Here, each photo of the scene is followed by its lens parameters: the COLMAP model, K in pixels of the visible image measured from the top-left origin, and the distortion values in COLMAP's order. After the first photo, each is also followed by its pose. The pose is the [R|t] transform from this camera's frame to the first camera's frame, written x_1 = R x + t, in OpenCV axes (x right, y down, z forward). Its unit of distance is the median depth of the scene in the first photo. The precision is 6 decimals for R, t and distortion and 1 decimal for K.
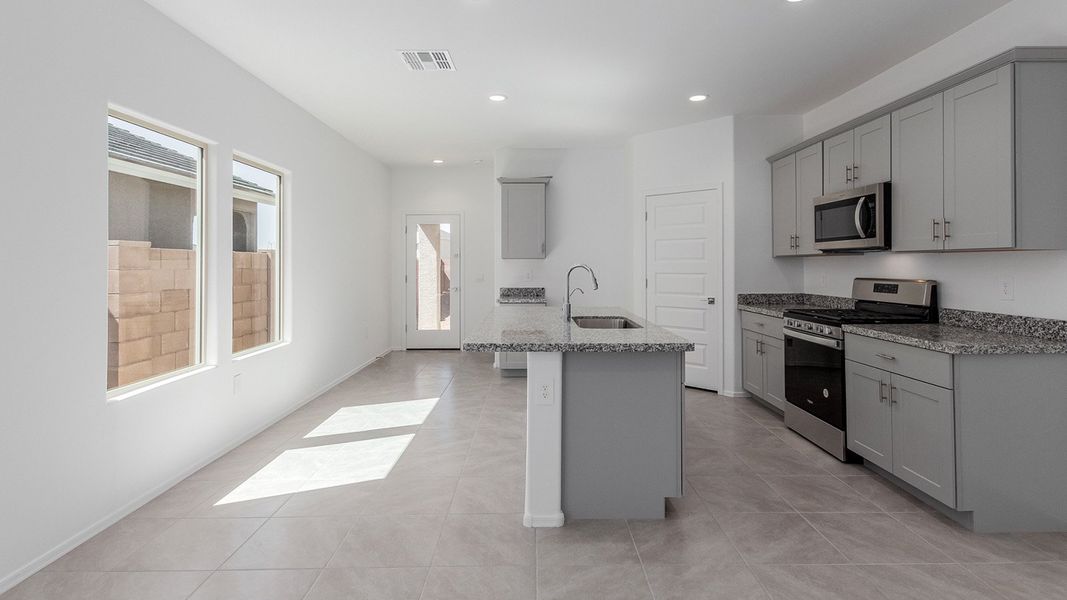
lens RADIAL K [[515.9, 0, 536.6], [0, 515.9, 264.2], [0, 0, 1]] dist [0.010293, -0.000055]
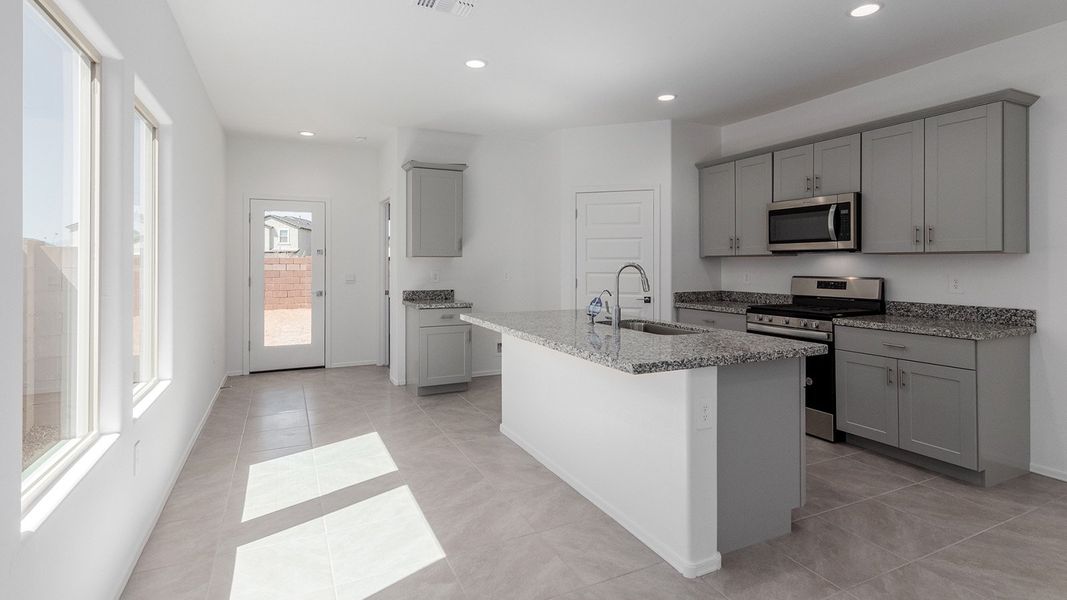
lens RADIAL K [[515.9, 0, 536.6], [0, 515.9, 264.2], [0, 0, 1]] dist [0.010293, -0.000055]
pose [[0.903339, 0.002834, 0.428919, -0.401455], [-0.003289, 0.999995, 0.000321, 0.001854], [-0.428916, -0.001701, 0.903343, 0.236574]]
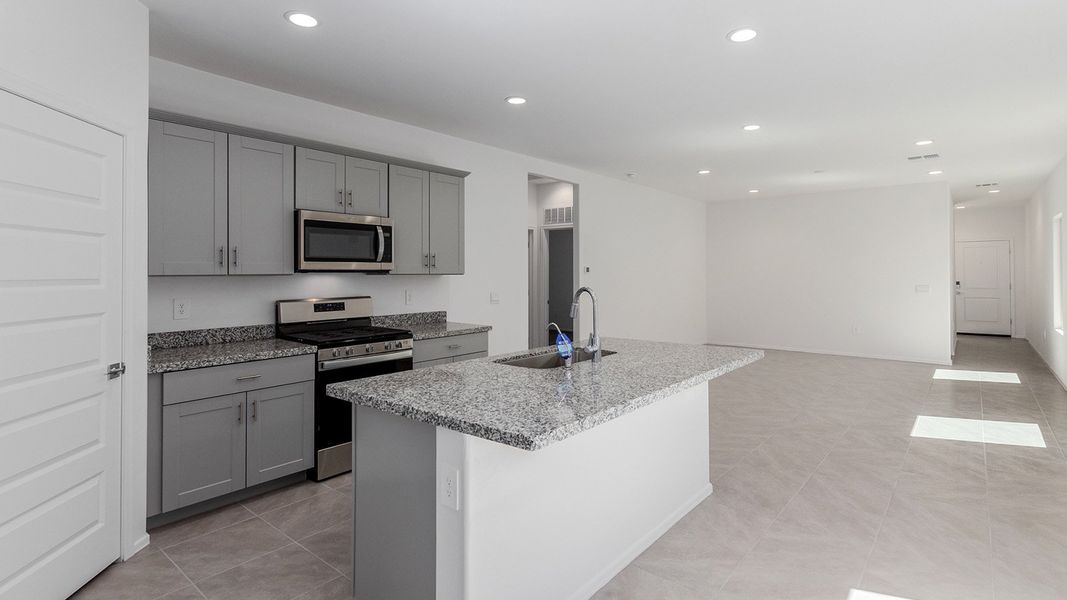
lens RADIAL K [[515.9, 0, 536.6], [0, 515.9, 264.2], [0, 0, 1]] dist [0.010293, -0.000055]
pose [[-0.761960, 0.015962, 0.647427, -0.350386], [0.004666, 0.999806, -0.019158, -0.019689], [-0.647607, -0.011577, -0.761887, 1.505849]]
